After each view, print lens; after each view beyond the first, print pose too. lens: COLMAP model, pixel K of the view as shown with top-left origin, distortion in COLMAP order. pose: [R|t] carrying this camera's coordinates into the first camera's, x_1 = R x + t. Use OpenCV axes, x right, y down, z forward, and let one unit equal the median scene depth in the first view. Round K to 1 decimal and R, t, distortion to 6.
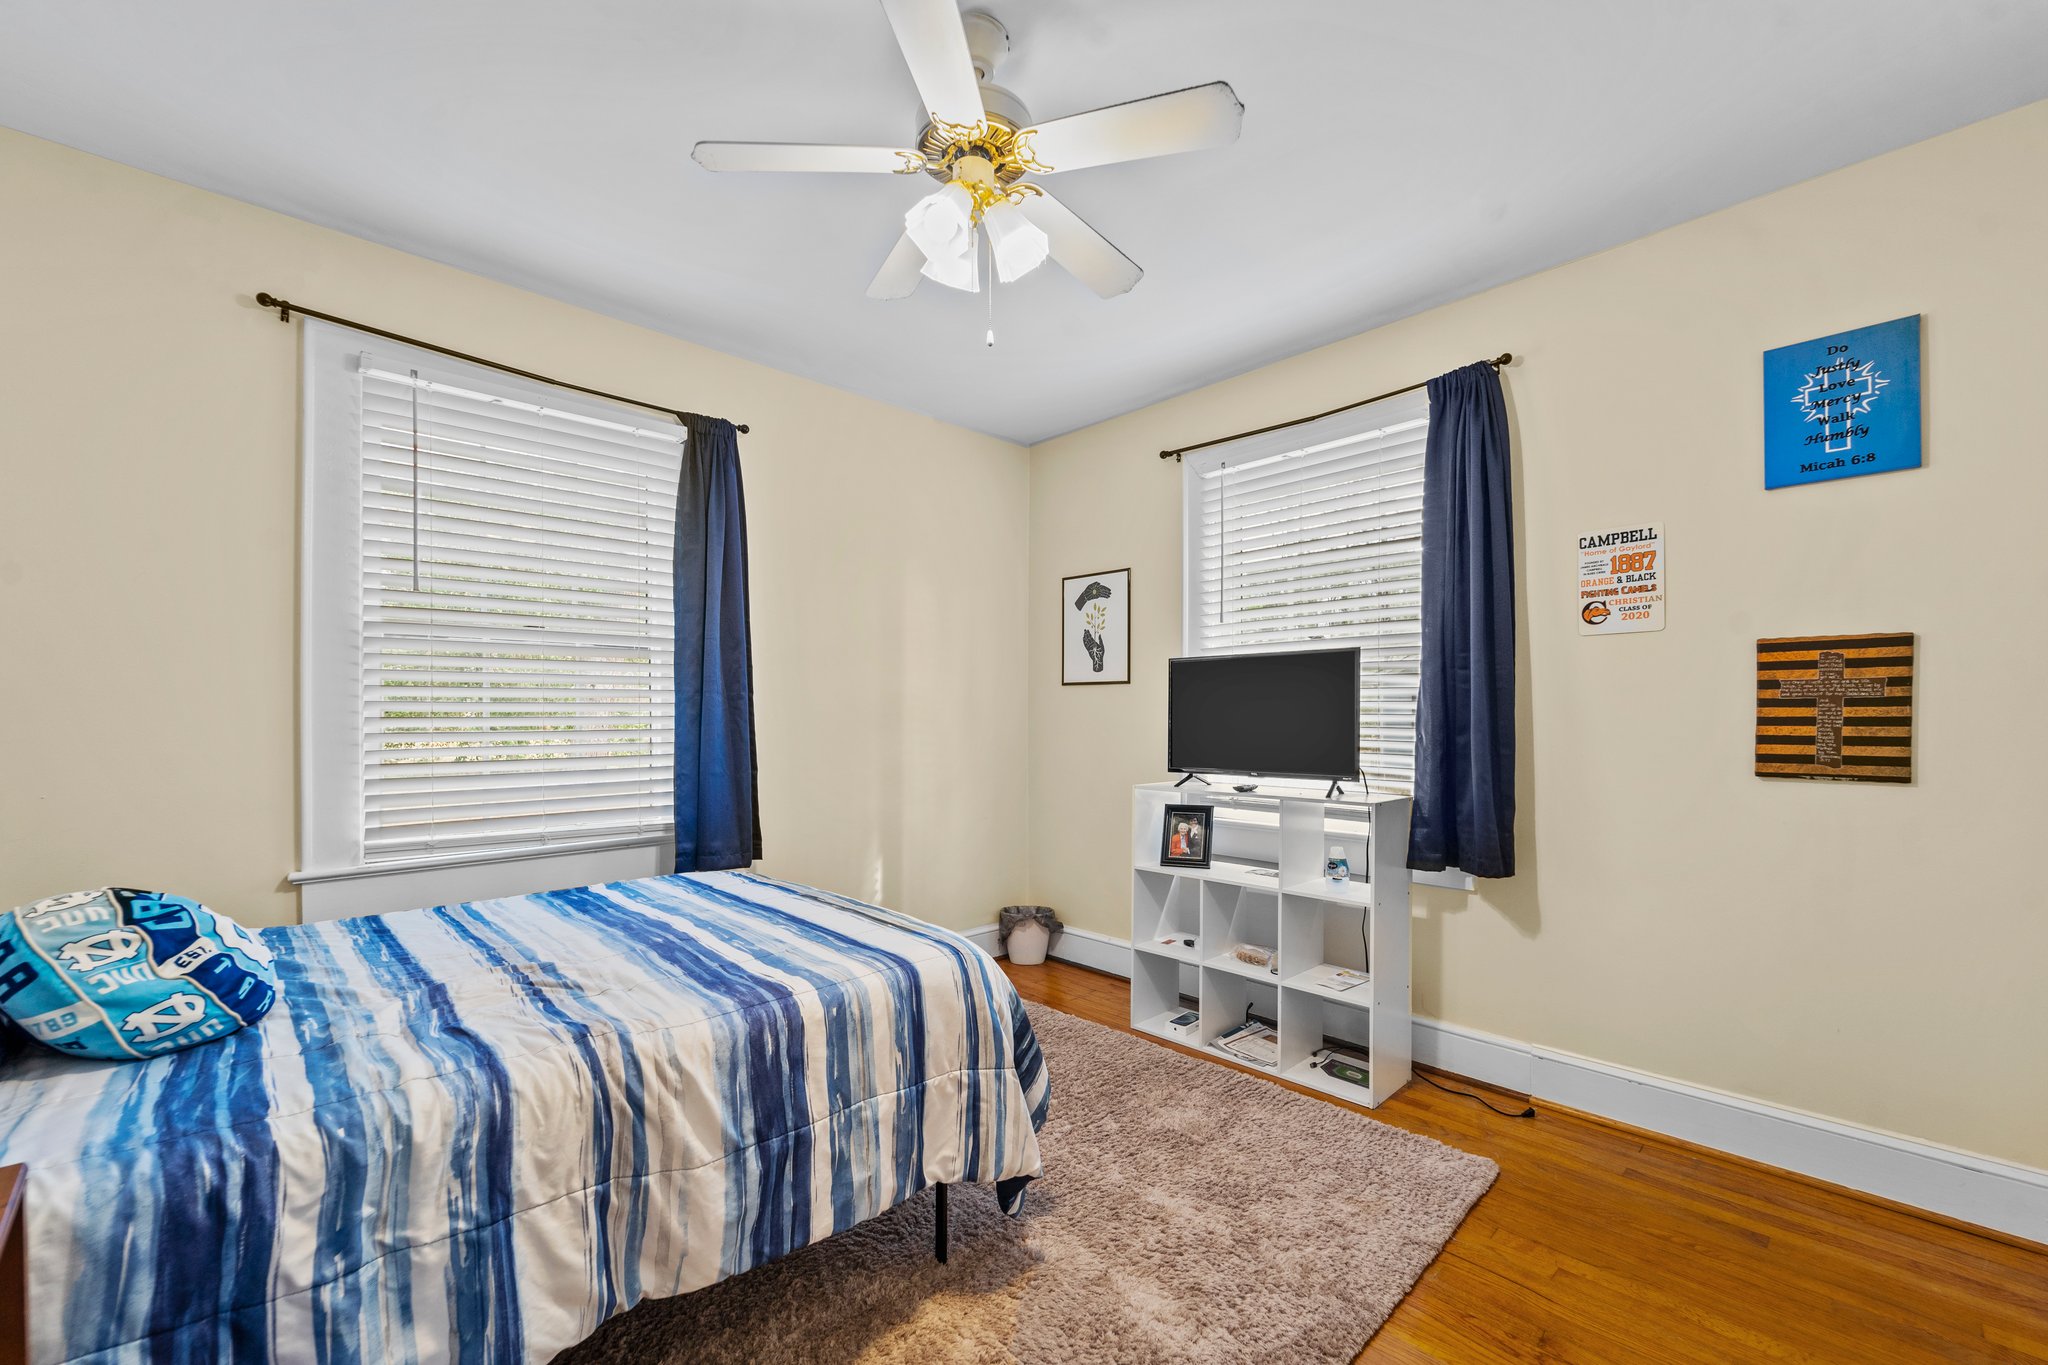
lens RADIAL K [[841.0, 0, 1024.0], [0, 841.0, 698.6], [0, 0, 1]] dist [-0.000571, -0.000214]
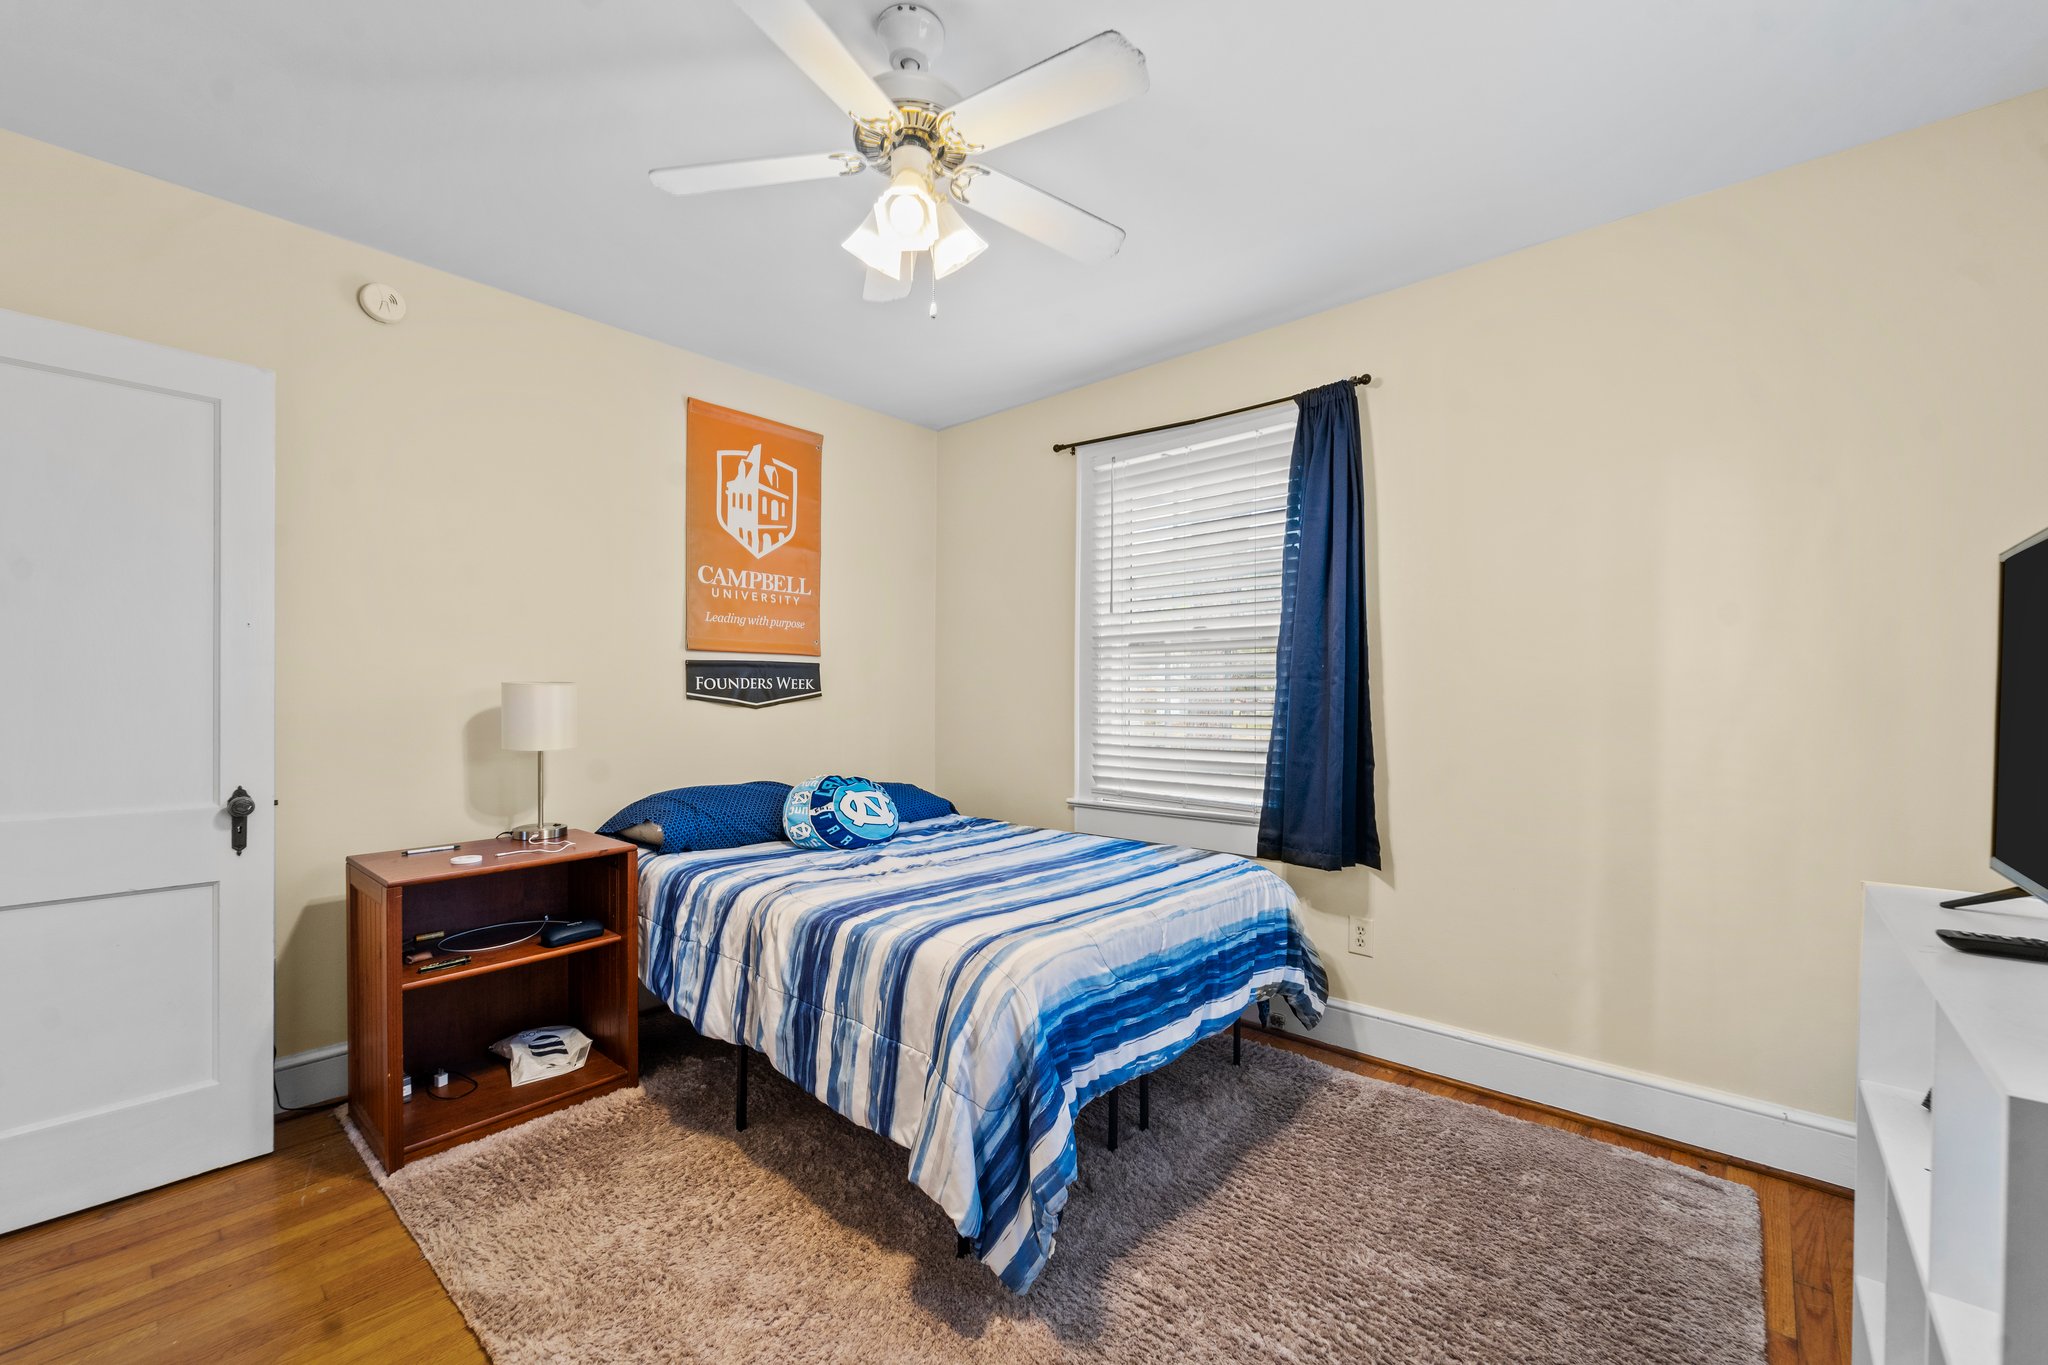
lens RADIAL K [[821.1, 0, 1024.0], [0, 821.1, 682.5], [0, 0, 1]] dist [0.000734, -0.000058]
pose [[0.086157, -0.017157, -0.996134, 0.926970], [0.013181, 0.999784, -0.016080, 0.015609], [0.996194, -0.011744, 0.086365, 1.054103]]
